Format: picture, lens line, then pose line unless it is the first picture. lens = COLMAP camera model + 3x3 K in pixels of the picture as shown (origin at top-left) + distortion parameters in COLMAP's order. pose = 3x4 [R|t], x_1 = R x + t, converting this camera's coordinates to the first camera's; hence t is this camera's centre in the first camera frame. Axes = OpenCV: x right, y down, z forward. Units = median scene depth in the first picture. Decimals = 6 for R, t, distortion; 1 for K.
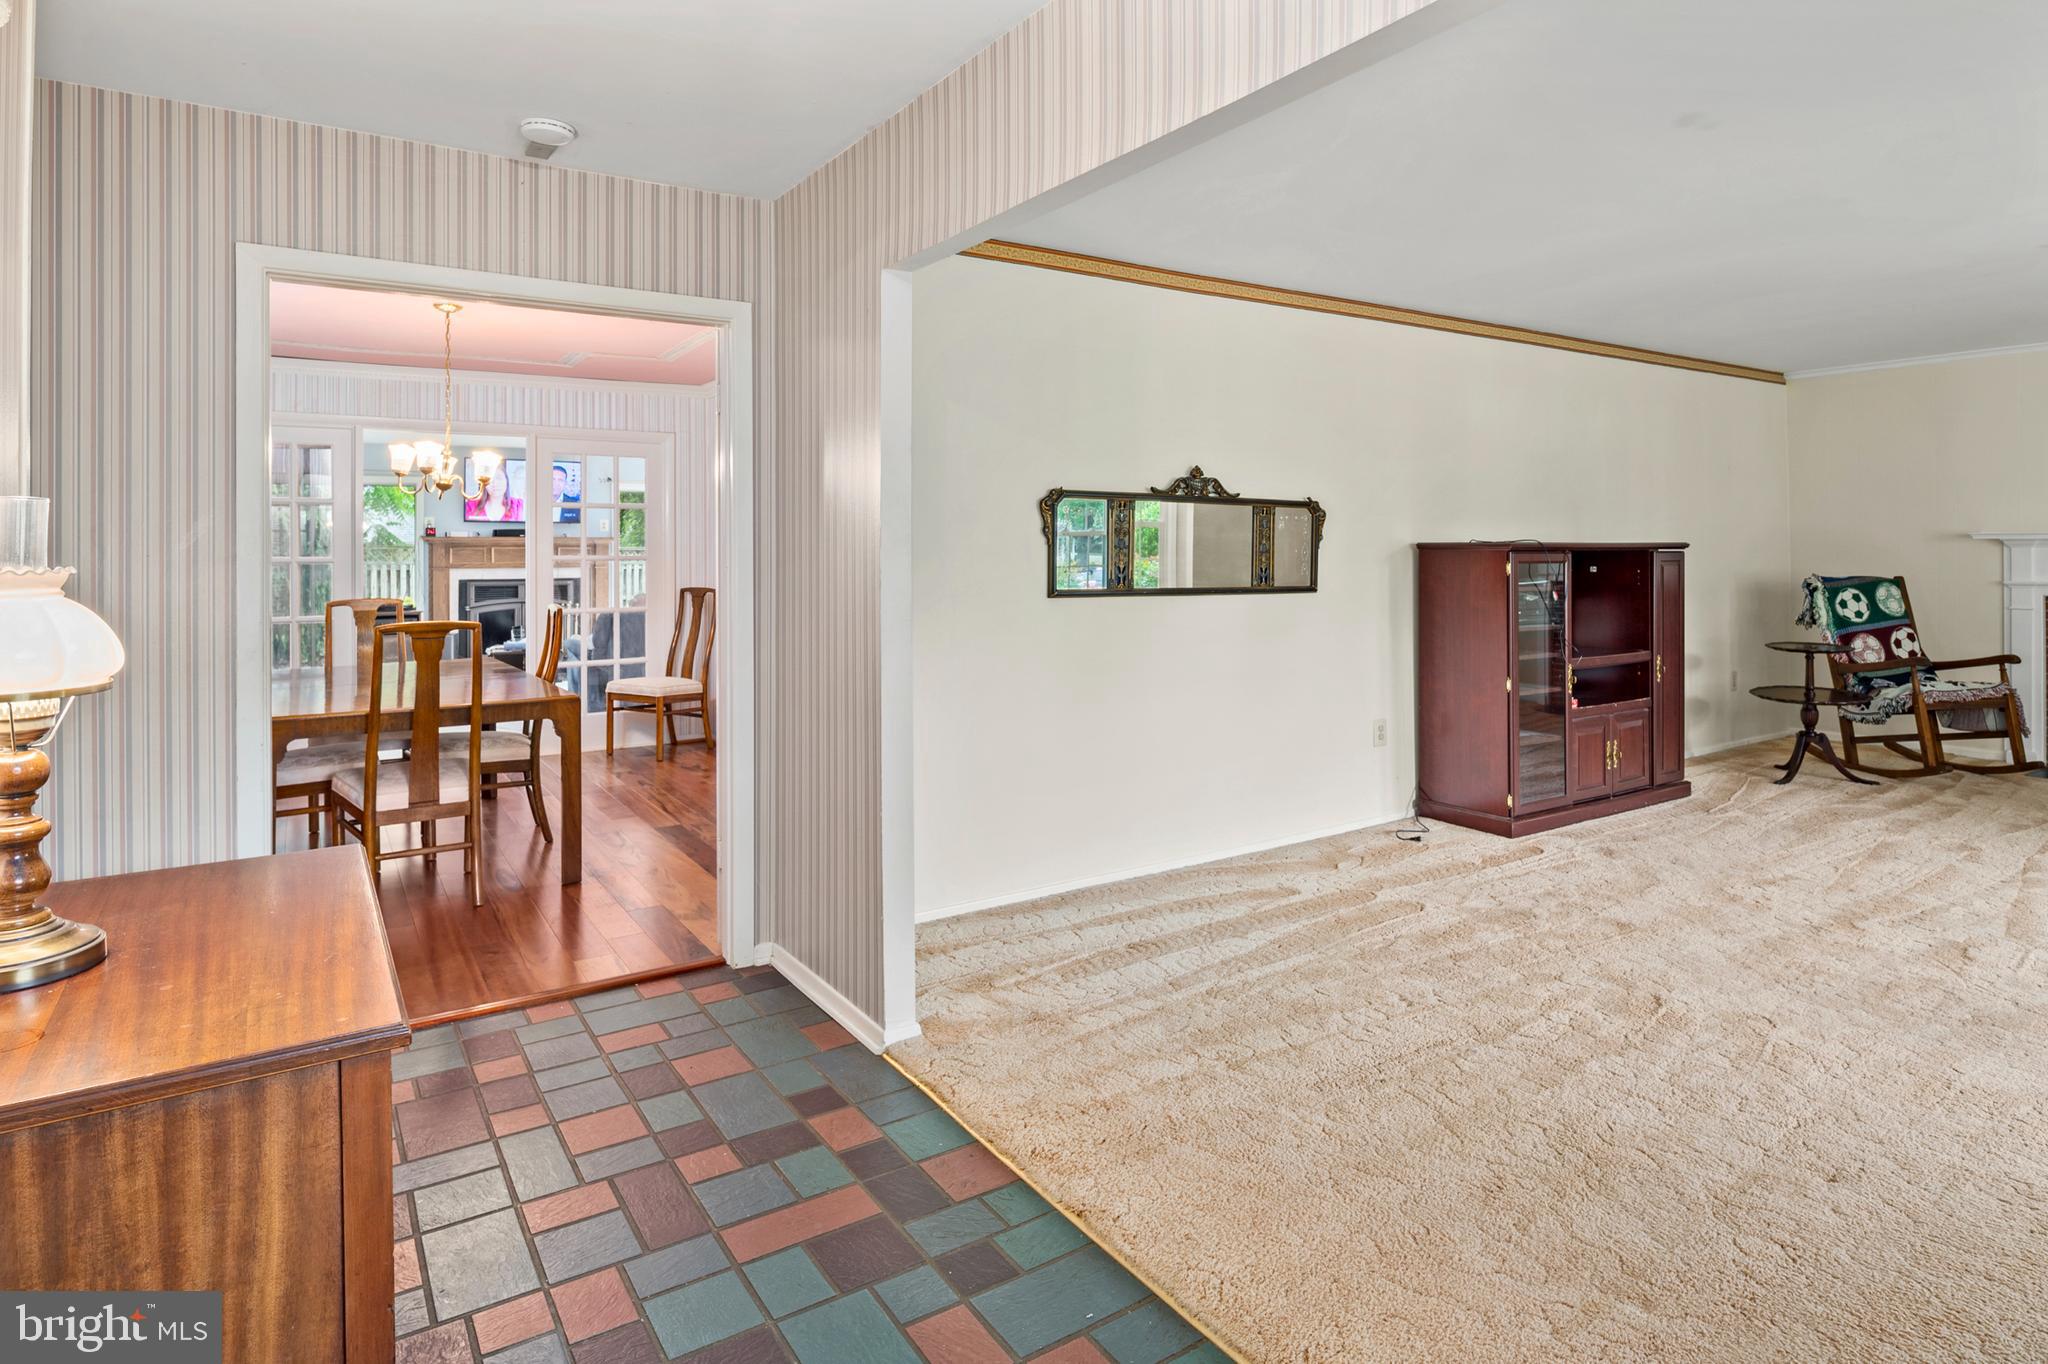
lens RADIAL K [[1110.4, 0, 1014.1], [0, 1110.4, 556.6], [0, 0, 1]] dist [-0.005012, -0.001995]
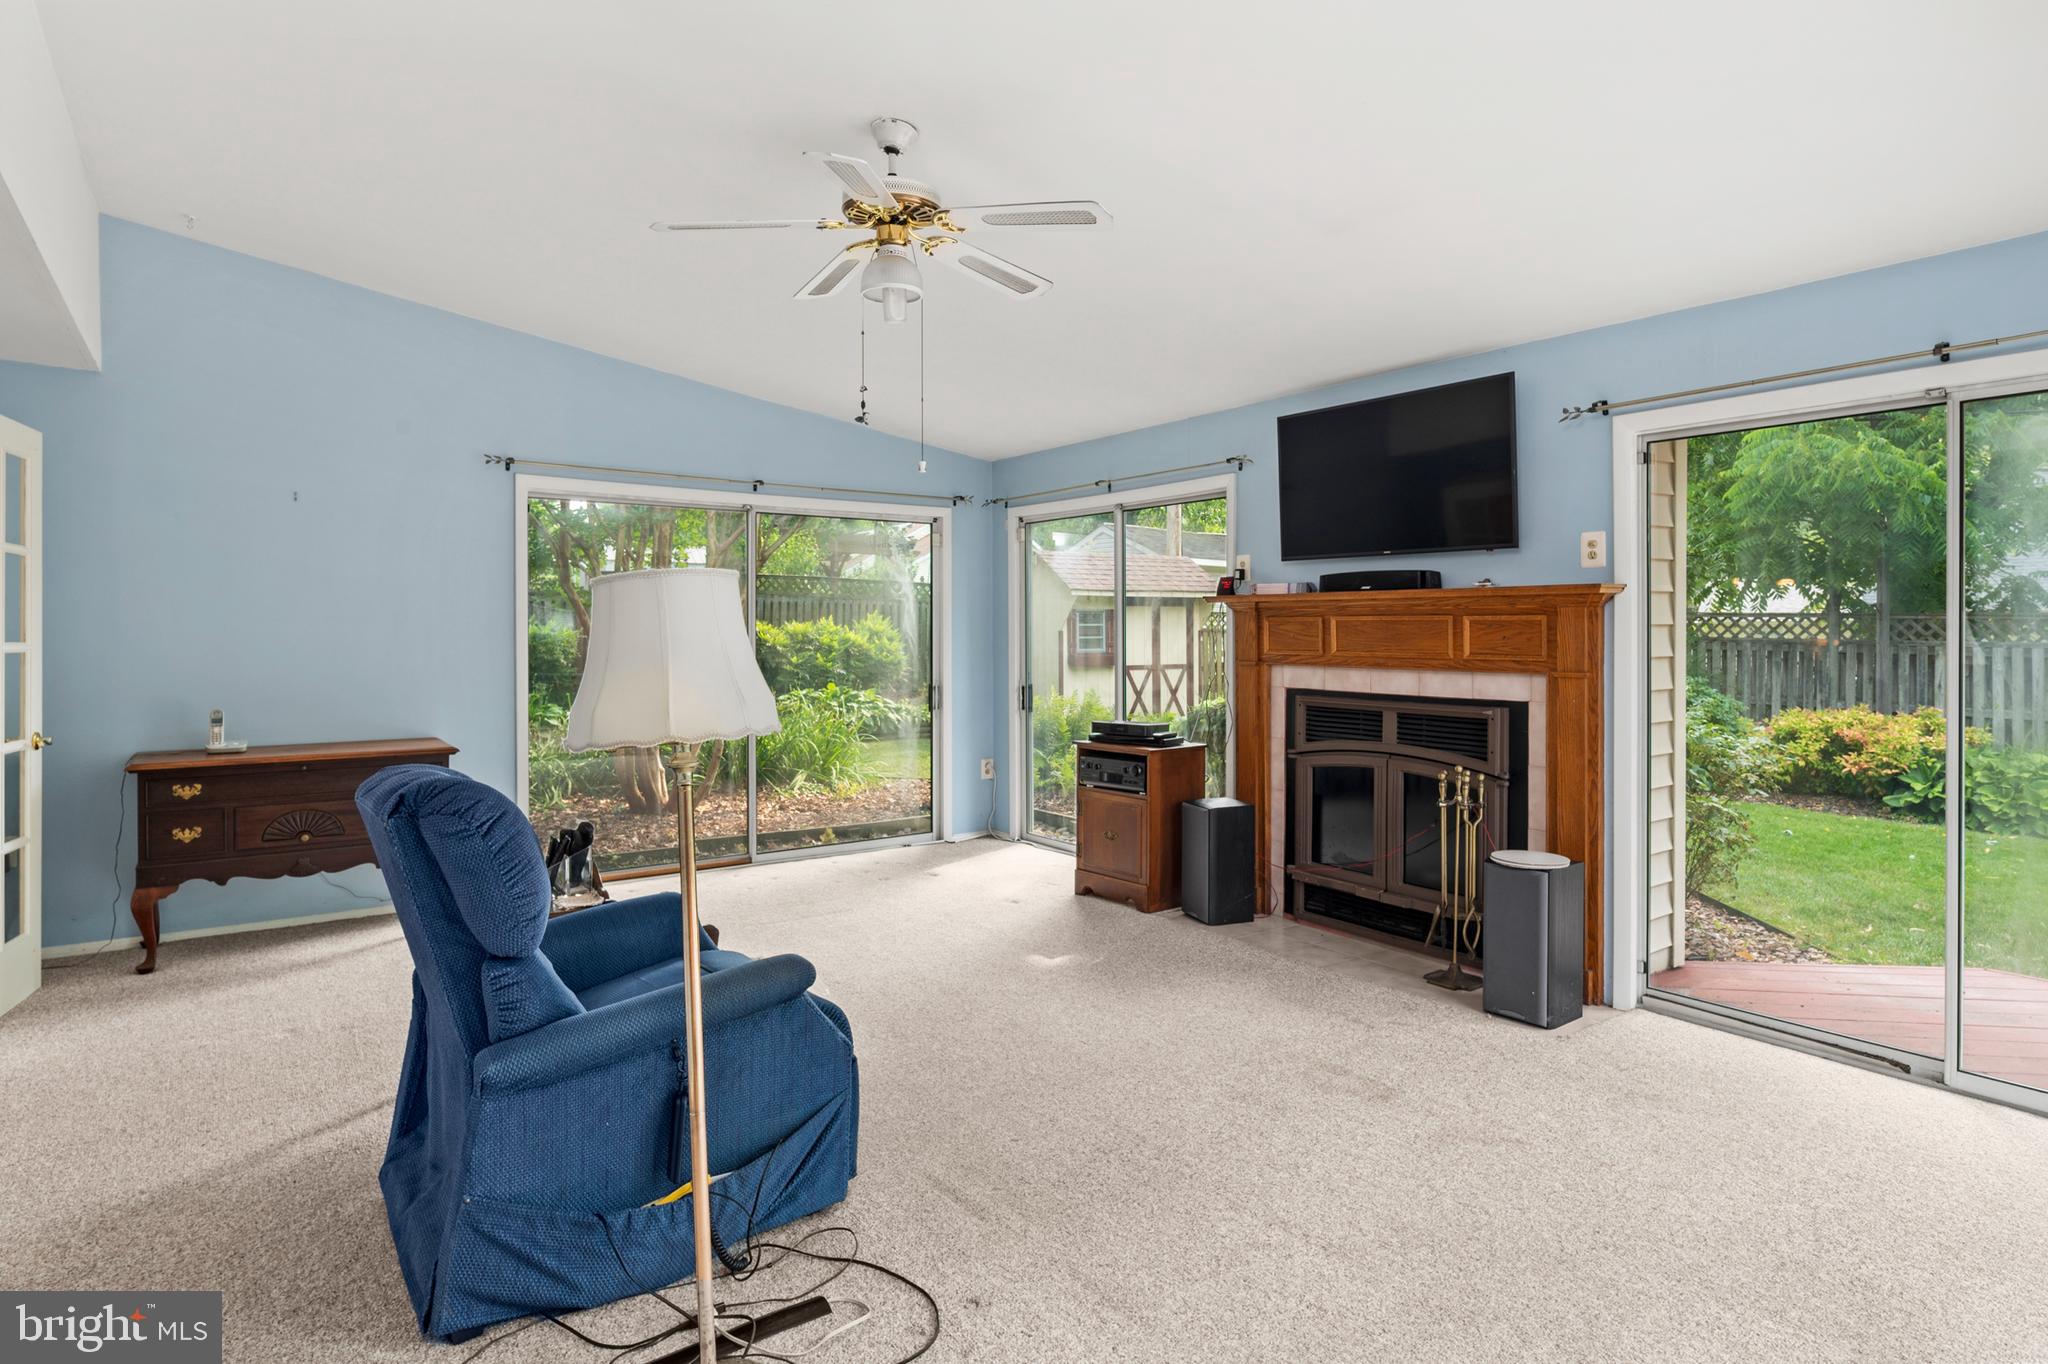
lens RADIAL K [[1110.4, 0, 1086.6], [0, 1110.4, 644.2], [0, 0, 1]] dist [-0.005012, -0.001995]
pose [[0.077085, 0.017792, -0.996866, -0.053070], [-0.004396, 0.999837, 0.017505, -0.005071], [0.997015, 0.003033, 0.077151, 0.880638]]
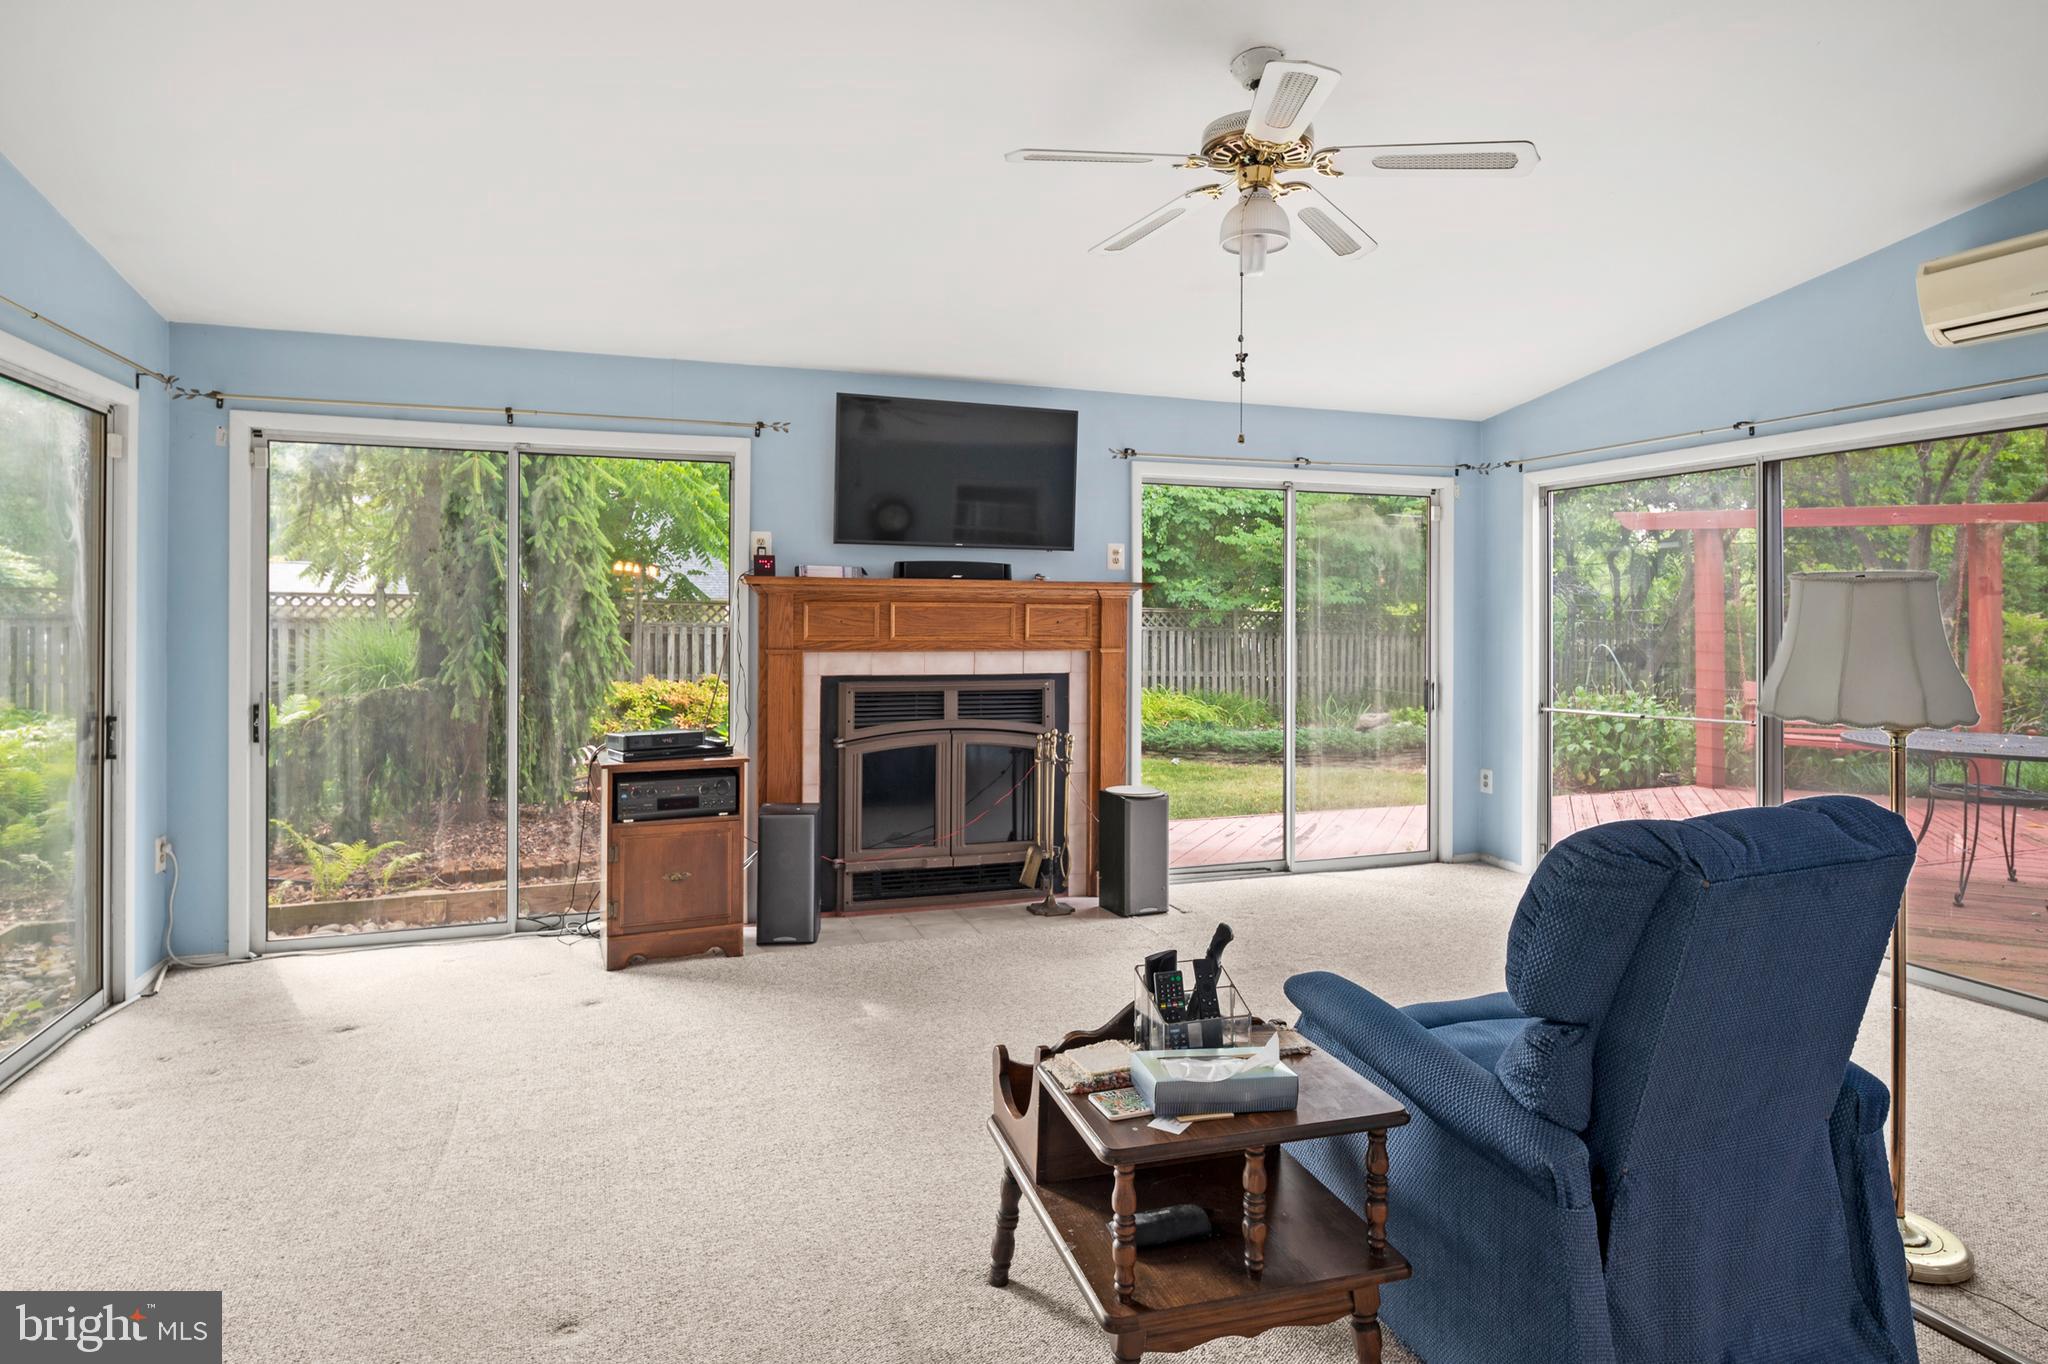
lens RADIAL K [[1110.4, 0, 1010.1], [0, 1110.4, 620.2], [0, 0, 1]] dist [-0.005012, -0.001995]
pose [[0.971638, 0.010946, -0.236221, -0.326079], [-0.010177, 0.999938, 0.004474, -0.003976], [0.236255, -0.001943, 0.971689, 0.594311]]
